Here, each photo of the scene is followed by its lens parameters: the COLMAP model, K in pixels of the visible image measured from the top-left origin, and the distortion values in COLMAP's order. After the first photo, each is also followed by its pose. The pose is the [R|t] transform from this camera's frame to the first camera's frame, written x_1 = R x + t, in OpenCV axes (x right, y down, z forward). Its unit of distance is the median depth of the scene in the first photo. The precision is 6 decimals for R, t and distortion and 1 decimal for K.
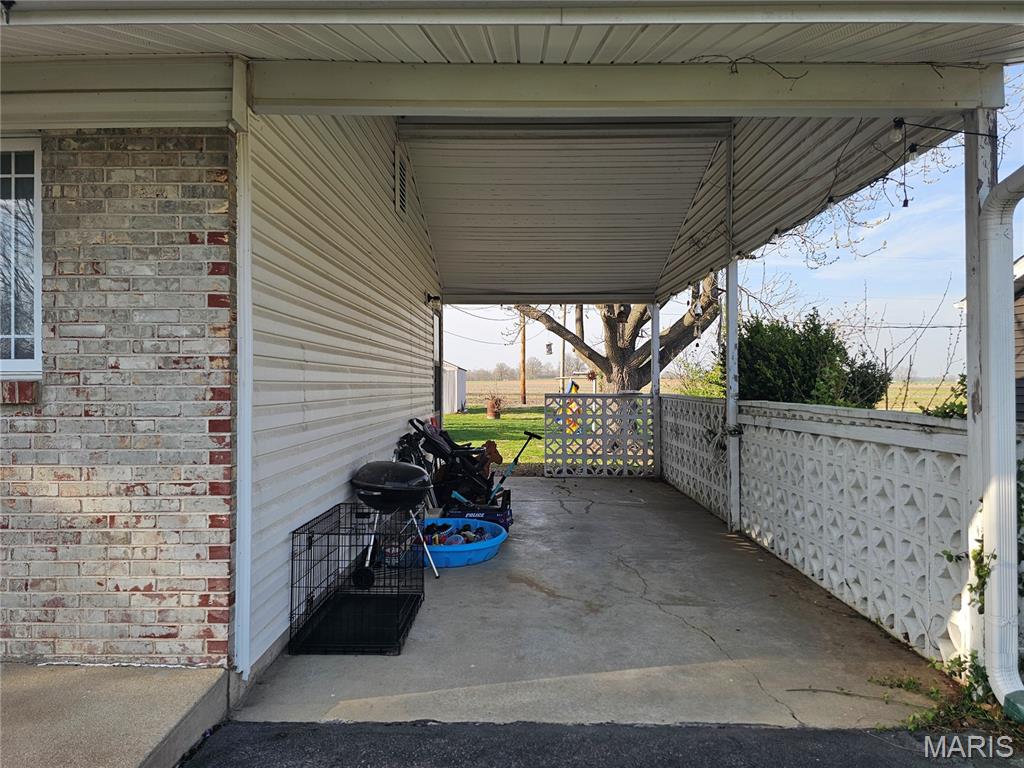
lens RADIAL K [[694.1, 0, 512.0], [0, 694.1, 384.0], [0, 0, 1]] dist [0.065494, -0.062751]
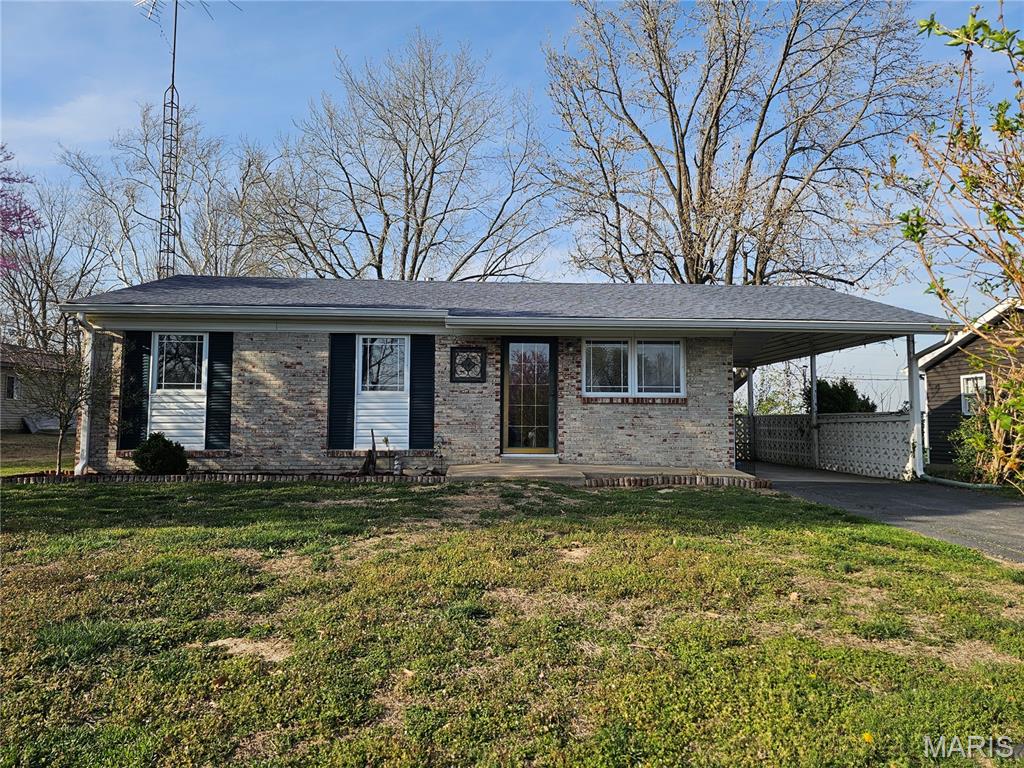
lens RADIAL K [[694.1, 0, 512.0], [0, 694.1, 384.0], [0, 0, 1]] dist [0.065494, -0.062751]
pose [[0.997681, 0.011355, 0.067104, -1.927610], [-0.007177, 0.998039, -0.062180, 0.170110], [-0.067679, 0.061554, 0.995807, -2.916777]]
